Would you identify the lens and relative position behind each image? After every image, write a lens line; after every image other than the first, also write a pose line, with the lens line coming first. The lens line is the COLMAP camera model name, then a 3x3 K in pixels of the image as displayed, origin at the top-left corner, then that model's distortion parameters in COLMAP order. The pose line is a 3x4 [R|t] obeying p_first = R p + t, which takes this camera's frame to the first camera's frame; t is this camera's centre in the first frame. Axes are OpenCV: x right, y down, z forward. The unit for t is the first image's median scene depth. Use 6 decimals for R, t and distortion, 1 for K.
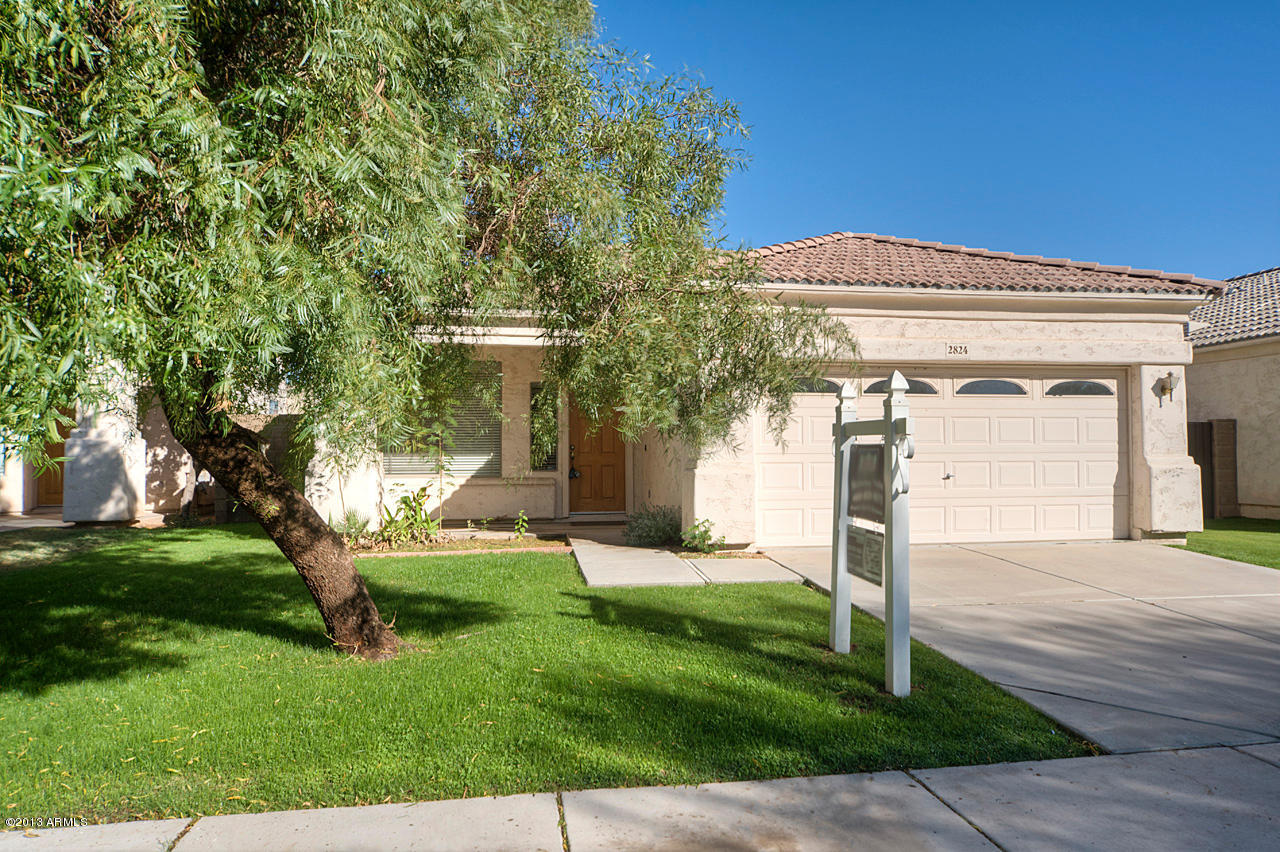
lens RADIAL K [[803.0, 0, 640.4], [0, 803.0, 427.0], [0, 0, 1]] dist [0.000785, -0.000044]
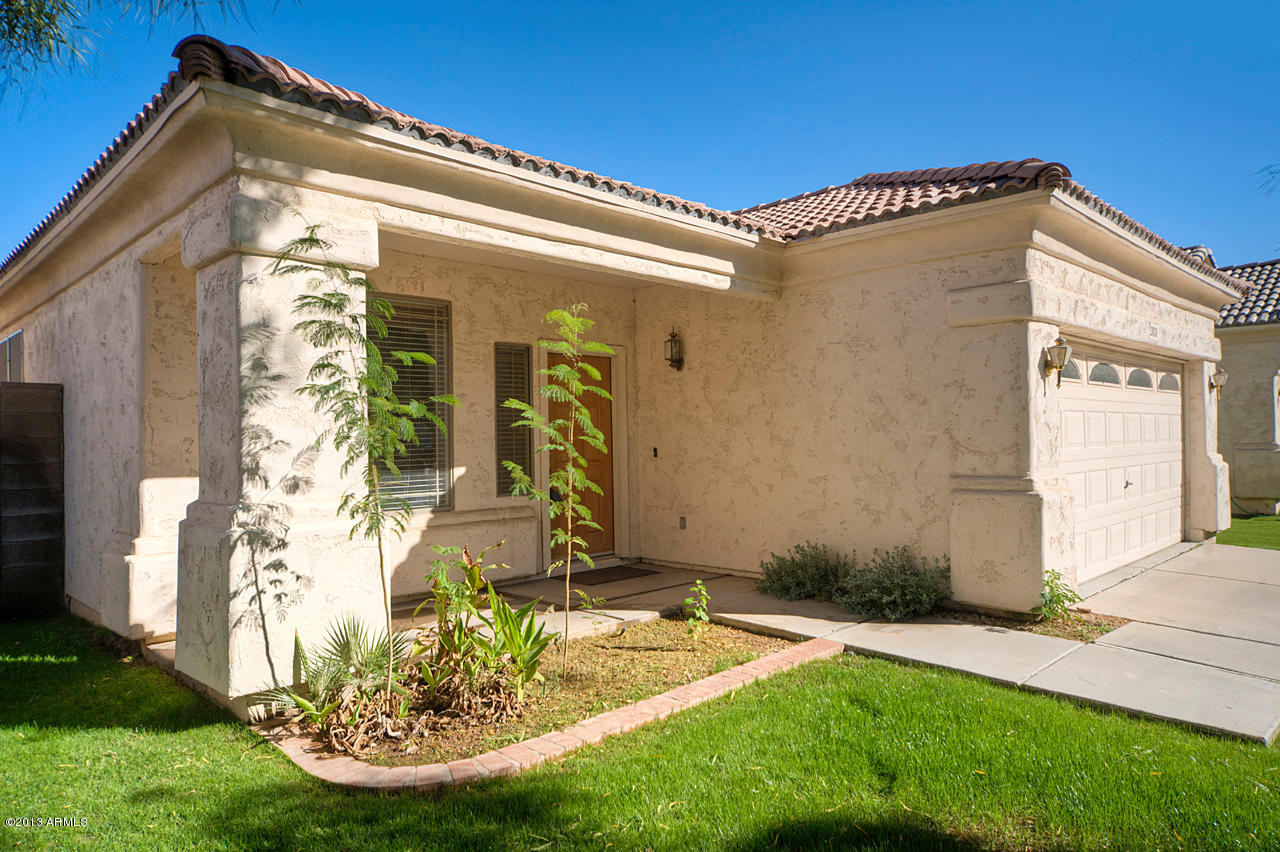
lens RADIAL K [[803.0, 0, 639.7], [0, 803.0, 426.5], [0, 0, 1]] dist [0.000785, -0.000044]
pose [[0.816239, 0.002480, 0.577709, -0.477082], [-0.005281, 0.999981, 0.003169, 0.002852], [-0.577691, -0.005638, 0.816236, 0.584787]]
